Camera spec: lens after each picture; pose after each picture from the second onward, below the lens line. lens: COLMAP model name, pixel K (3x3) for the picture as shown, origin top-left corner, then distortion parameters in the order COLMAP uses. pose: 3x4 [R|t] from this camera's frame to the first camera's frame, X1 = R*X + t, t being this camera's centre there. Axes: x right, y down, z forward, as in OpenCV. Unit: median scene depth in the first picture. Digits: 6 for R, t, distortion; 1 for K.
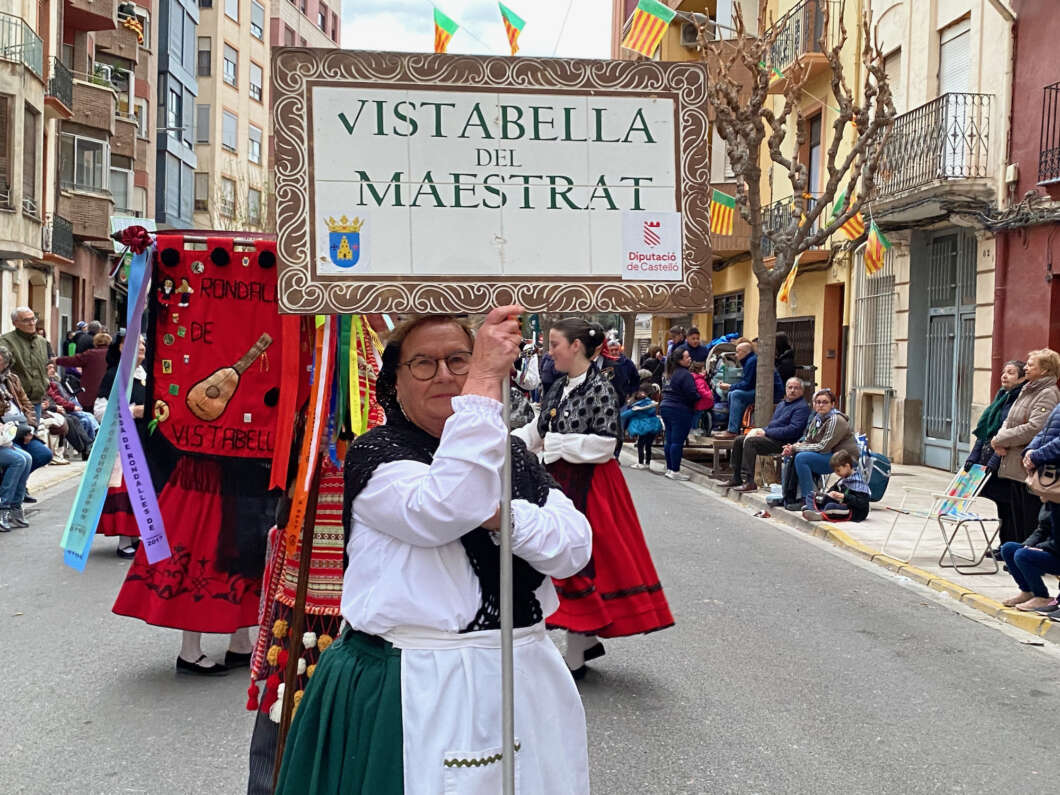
lens RADIAL K [[1272.8, 0, 563.8], [0, 1272.8, 388.2], [0, 0, 1]] dist [0.055242, 0.000000]
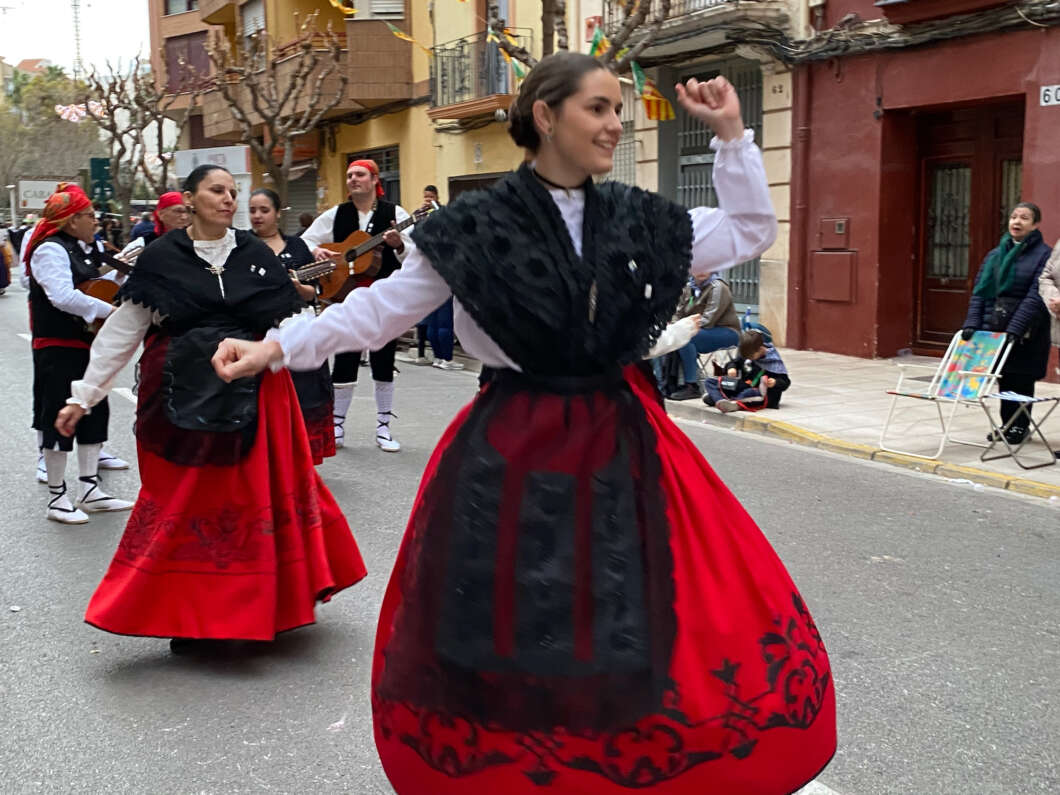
lens RADIAL K [[1272.8, 0, 532.3], [0, 1272.8, 396.3], [0, 0, 1]] dist [0.055242, 0.000000]
pose [[0.937397, -0.085106, 0.337704, -0.151447], [0.047695, 0.991917, 0.117587, -0.006651], [-0.344982, -0.094119, 0.933879, 0.210484]]
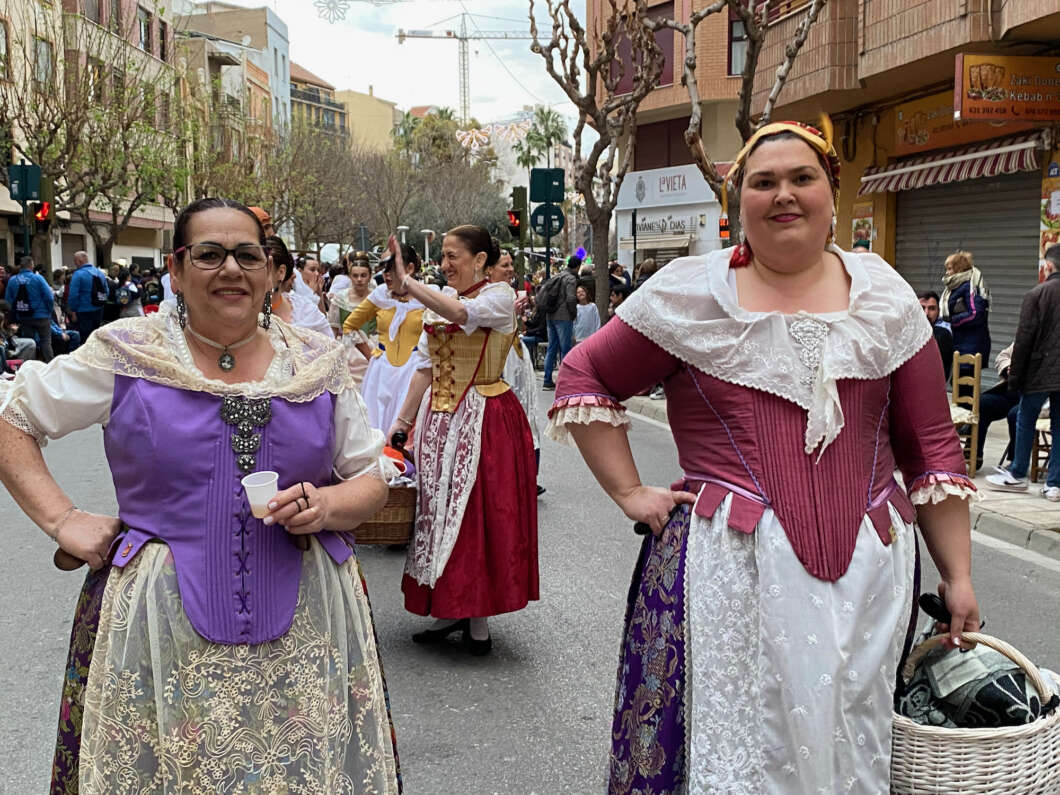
lens RADIAL K [[1272.8, 0, 520.1], [0, 1272.8, 394.7], [0, 0, 1]] dist [0.055242, 0.000000]
pose [[0.996740, -0.043437, 0.067989, -0.202031], [0.038946, 0.997057, 0.066039, -0.039838], [-0.070657, -0.063176, 0.995498, 1.255703]]
